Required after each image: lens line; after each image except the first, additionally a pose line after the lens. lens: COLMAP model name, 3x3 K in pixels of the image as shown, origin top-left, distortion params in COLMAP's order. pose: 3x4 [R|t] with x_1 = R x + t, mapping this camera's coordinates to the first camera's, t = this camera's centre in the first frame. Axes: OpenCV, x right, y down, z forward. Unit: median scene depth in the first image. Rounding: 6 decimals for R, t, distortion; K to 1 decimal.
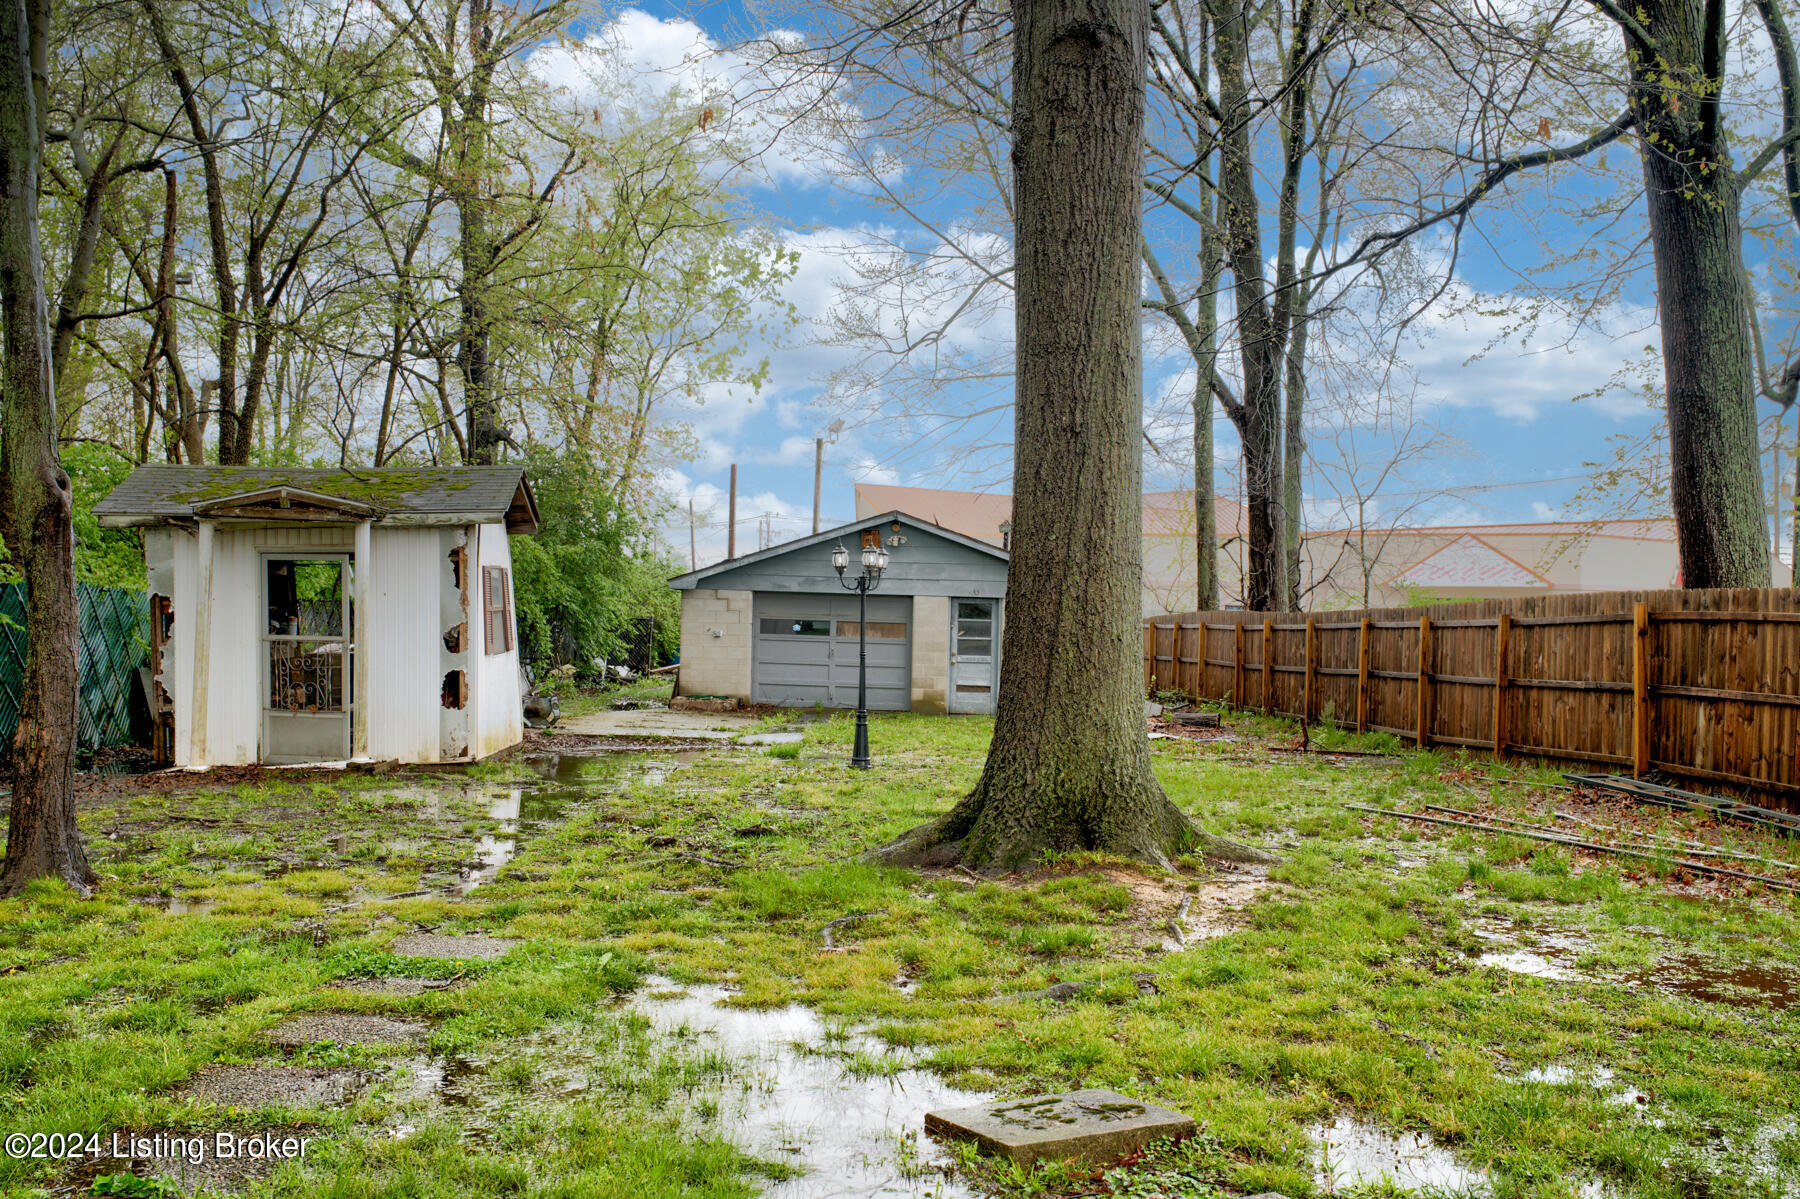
lens RADIAL K [[1982.6, 0, 900.0], [0, 1982.6, 599.5], [0, 0, 1]] dist [0.009265, 0.006390]
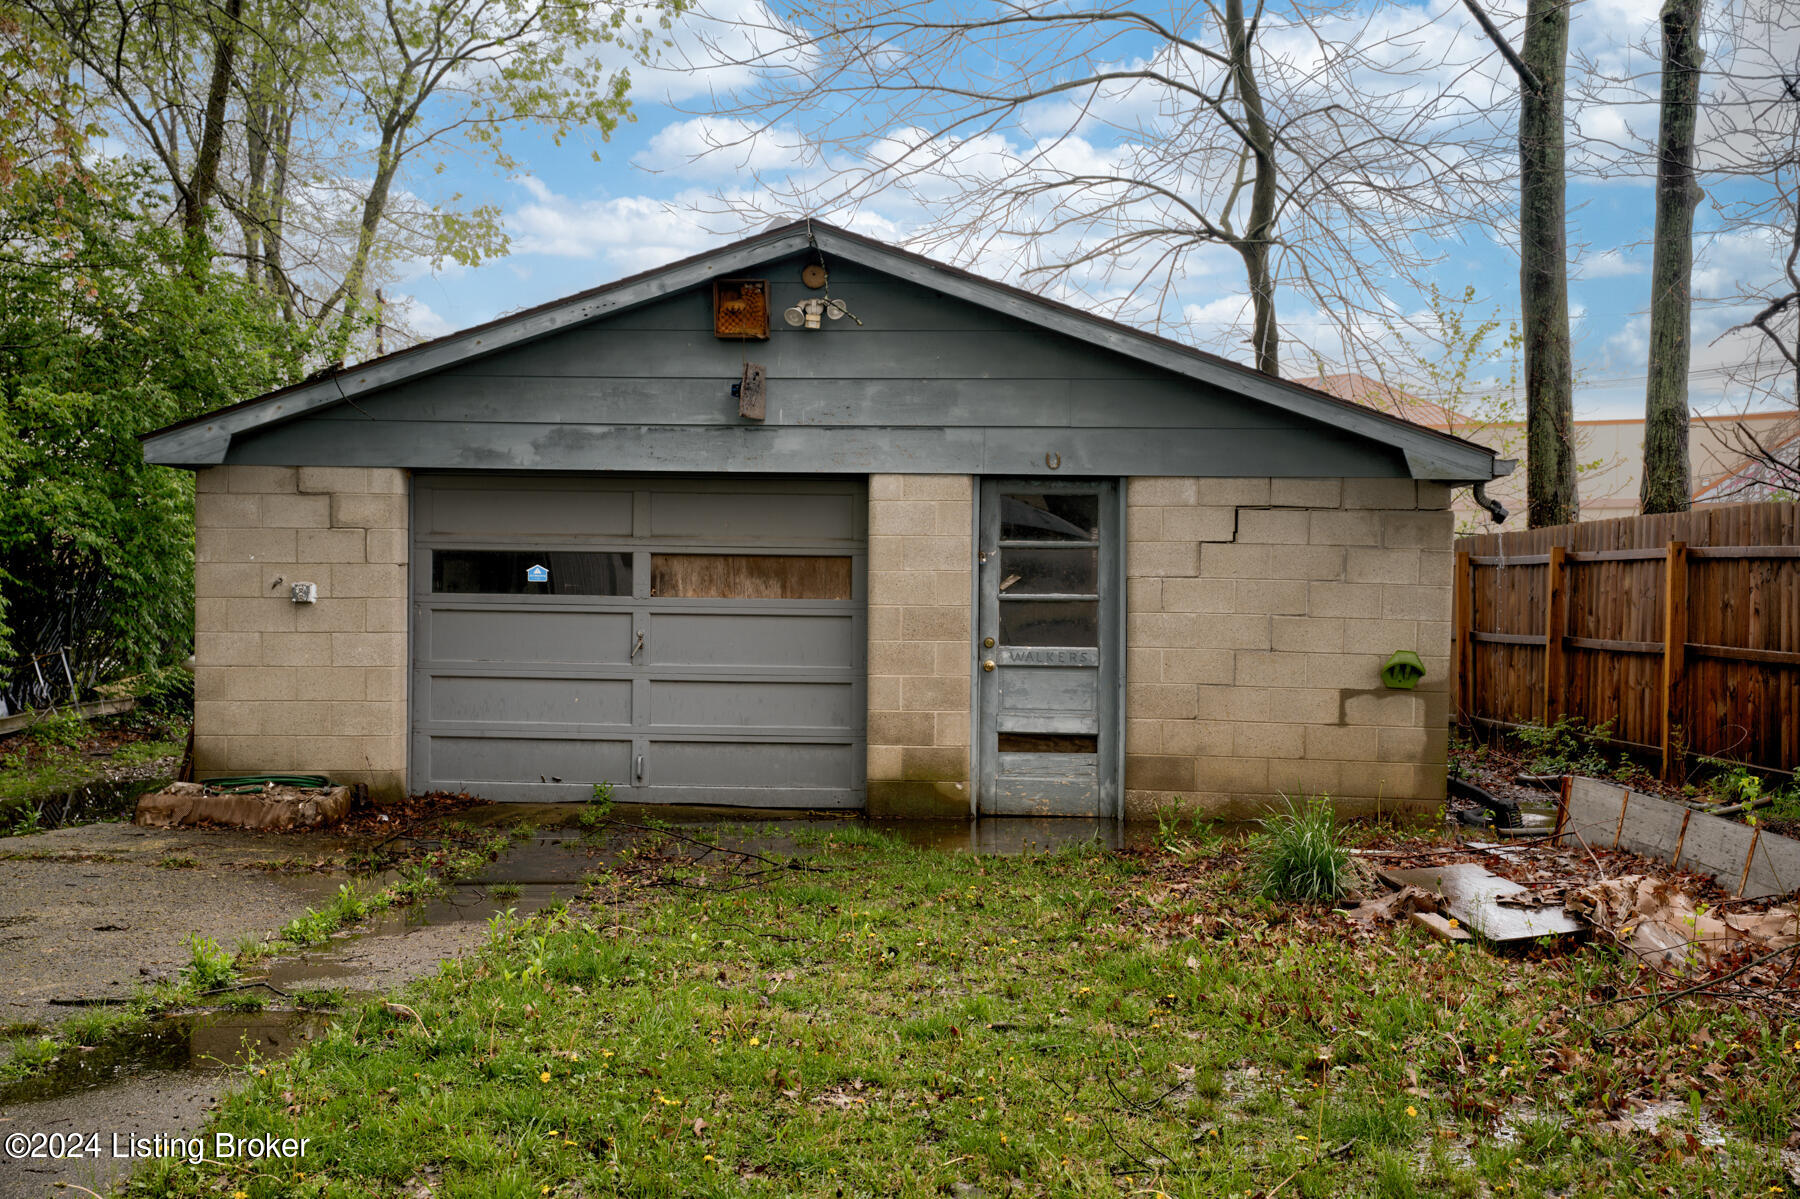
lens RADIAL K [[2456.0, 0, 900.0], [0, 2456.0, 599.5], [0, 0, 1]] dist [-0.008585, -0.005081]
pose [[0.996738, -0.014282, 0.079437, -0.021865], [0.012460, 0.999649, 0.023377, 0.009964], [-0.079743, -0.022311, 0.996566, 0.578245]]
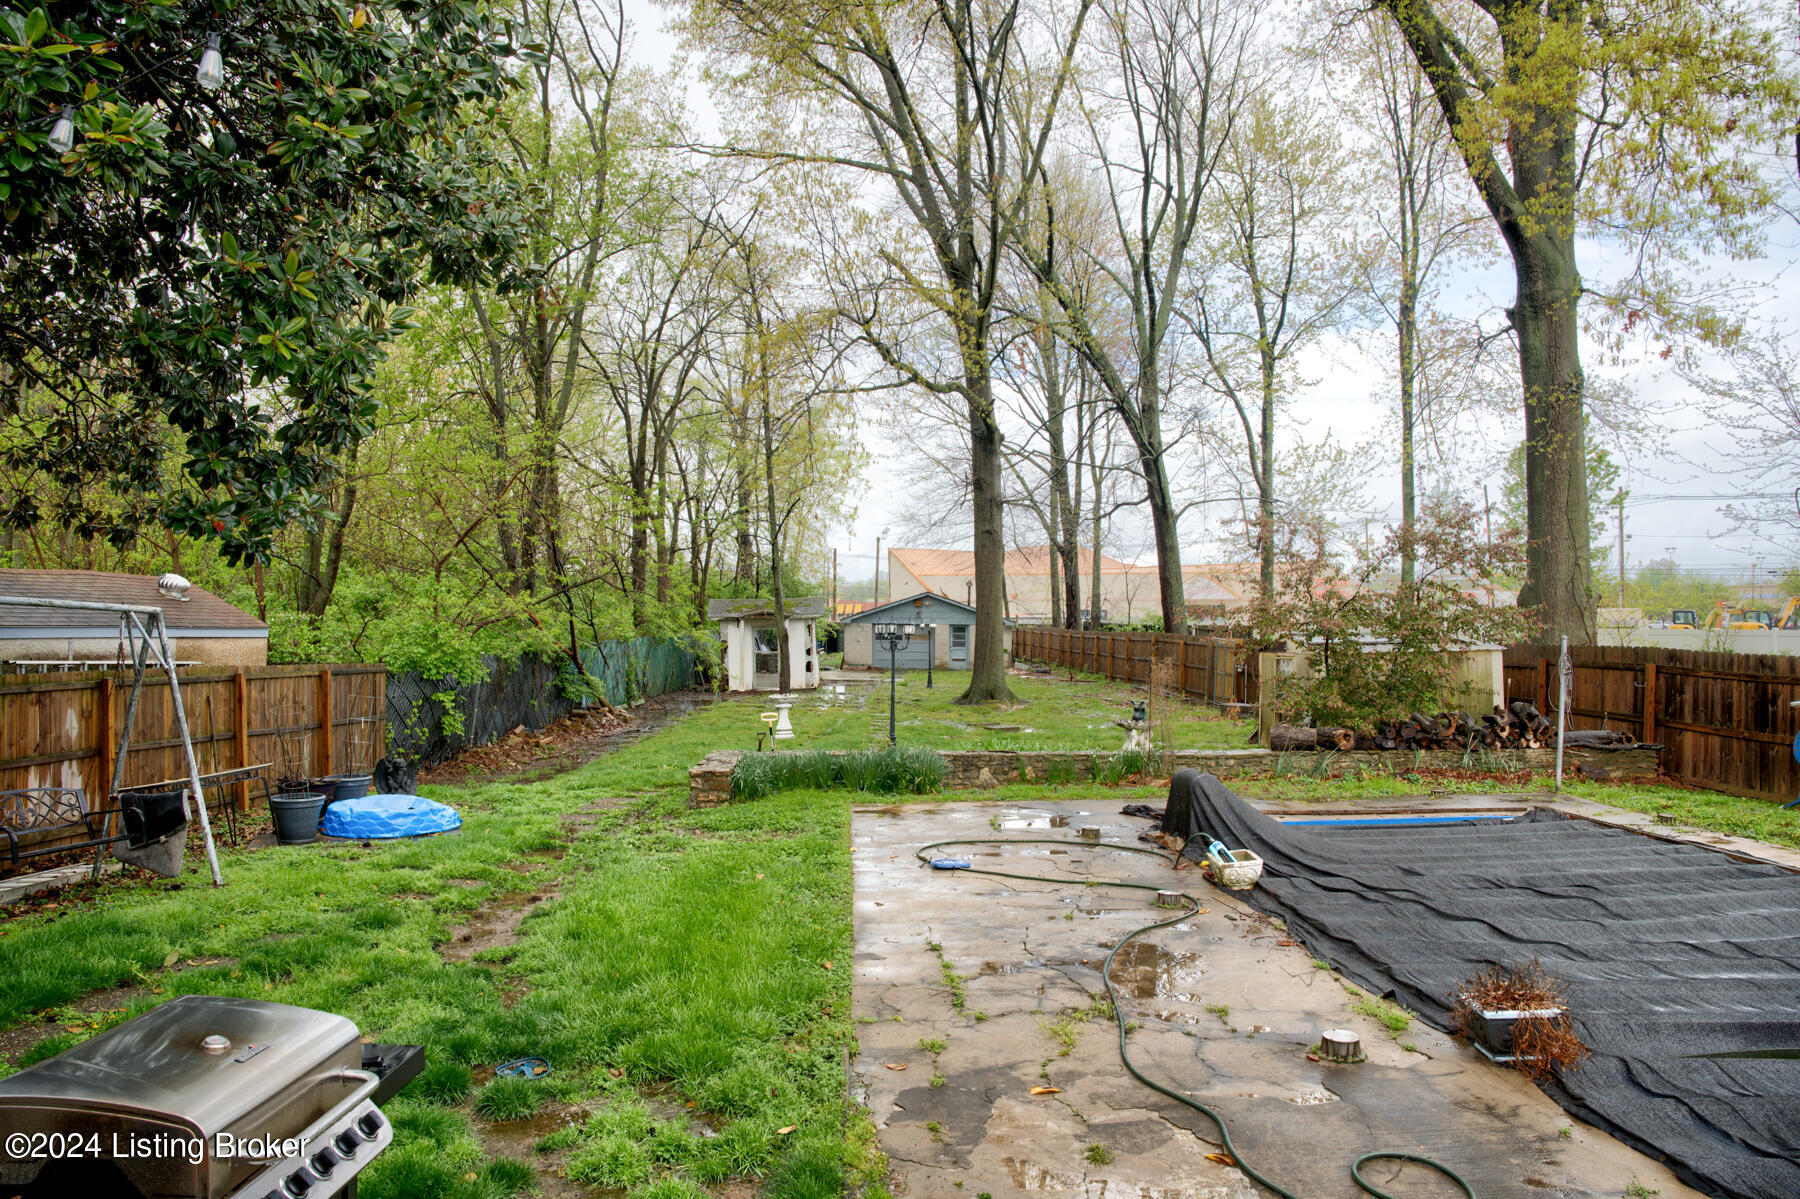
lens RADIAL K [[1230.0, 0, 900.0], [0, 1230.0, 599.5], [0, 0, 1]] dist [-0.144453, 0.091792]
pose [[0.999834, -0.018193, -0.000301, -0.038437], [0.018194, 0.999829, 0.003360, -0.040923], [0.000240, -0.003365, 0.999994, -0.611798]]
